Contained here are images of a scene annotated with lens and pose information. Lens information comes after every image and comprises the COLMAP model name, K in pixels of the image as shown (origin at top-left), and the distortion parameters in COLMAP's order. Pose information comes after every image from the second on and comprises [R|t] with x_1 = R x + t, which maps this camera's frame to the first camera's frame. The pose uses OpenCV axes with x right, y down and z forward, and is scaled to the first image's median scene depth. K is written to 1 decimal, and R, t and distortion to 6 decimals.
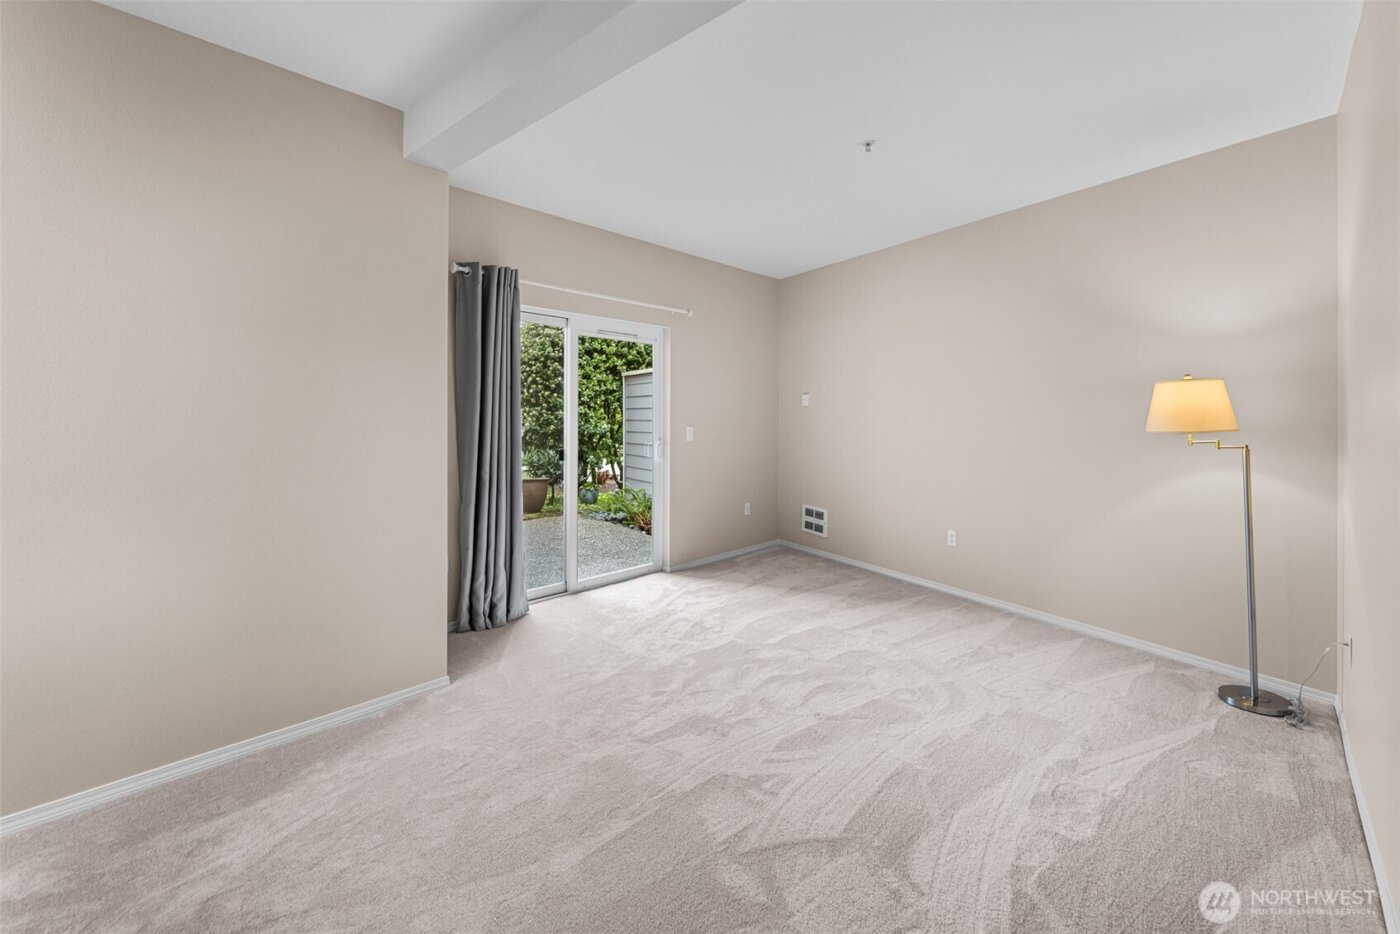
lens RADIAL K [[606.4, 0, 699.2], [0, 606.4, 431.9], [0, 0, 1]] dist [0.001996, -0.000923]
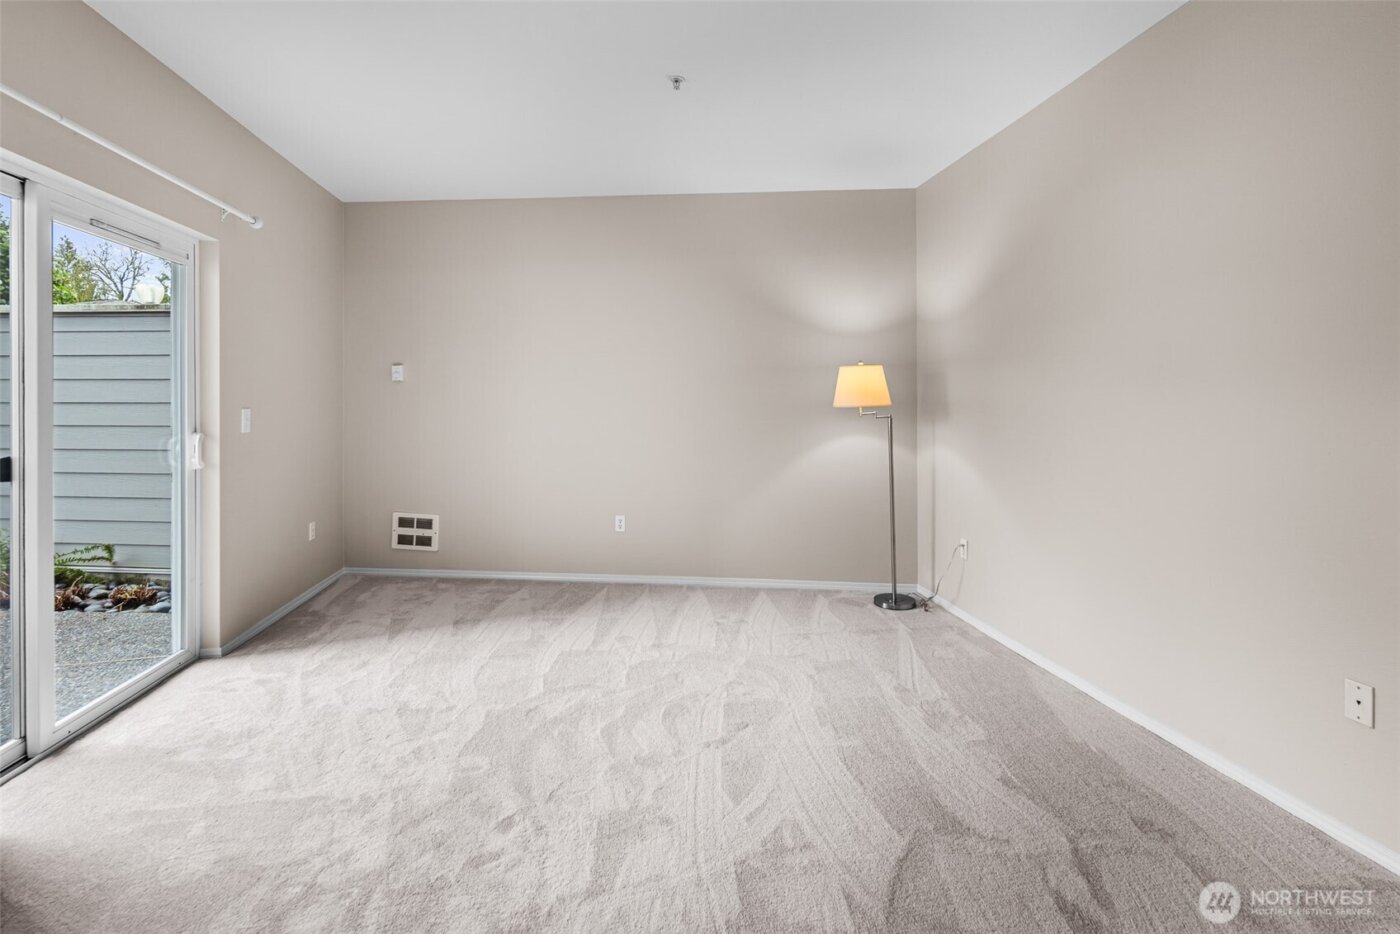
lens RADIAL K [[652.1, 0, 723.6], [0, 652.1, 415.8], [0, 0, 1]] dist [0.000980, -0.000166]
pose [[0.600110, -0.016058, 0.799757, -0.262243], [0.018970, 0.999803, 0.005840, 0.003693], [-0.799693, 0.011667, 0.600296, 0.227547]]
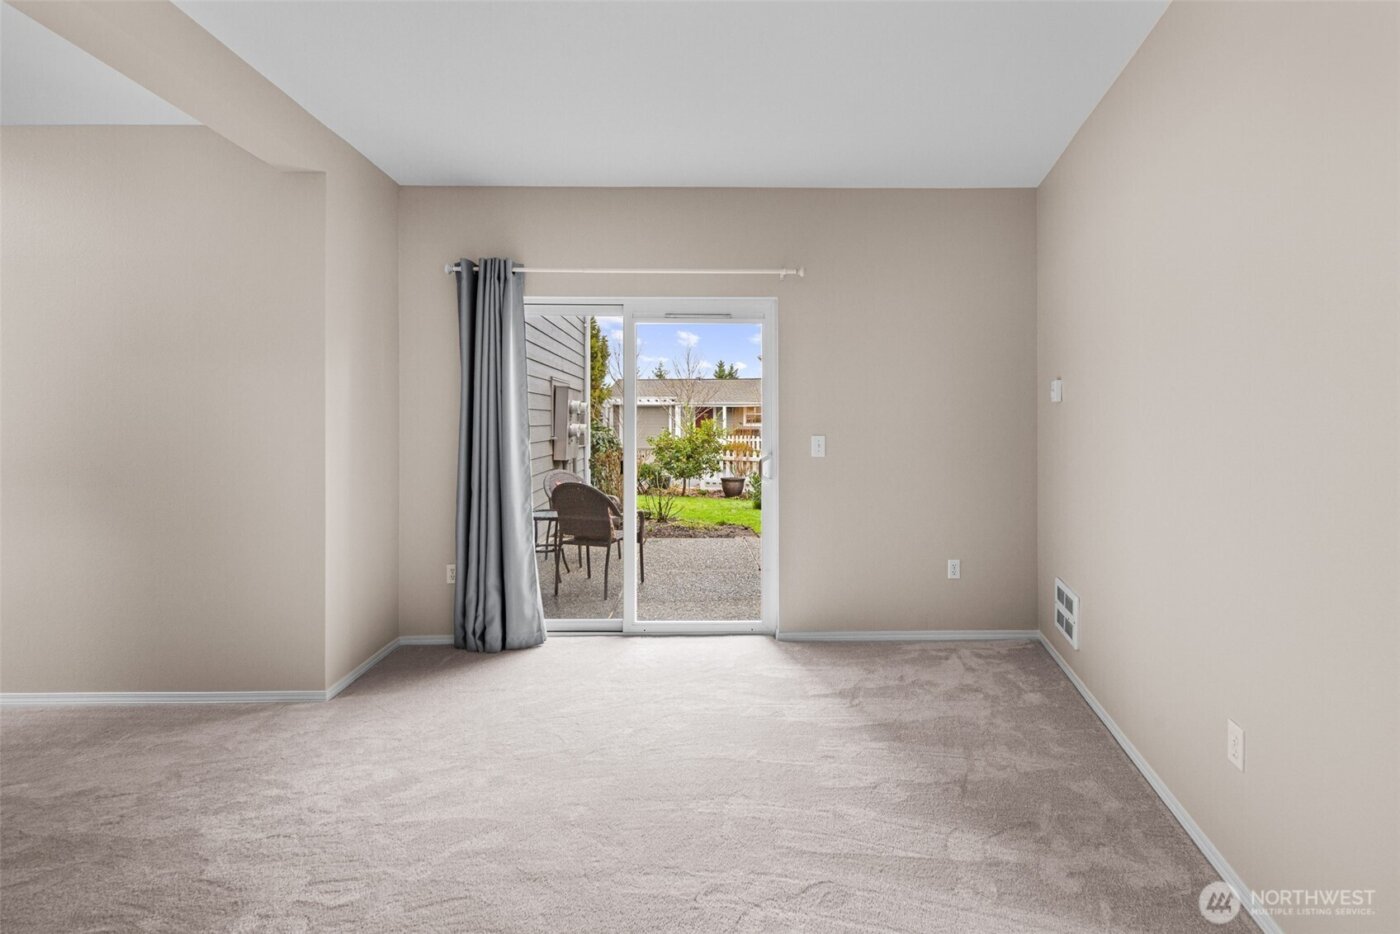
lens RADIAL K [[606.4, 0, 699.2], [0, 606.4, 431.9], [0, 0, 1]] dist [0.001996, -0.000923]
pose [[0.691402, 0.009009, -0.722414, 0.405013], [-0.015156, 0.999883, -0.002037, -0.010461], [0.722311, 0.012357, 0.691458, 0.440423]]
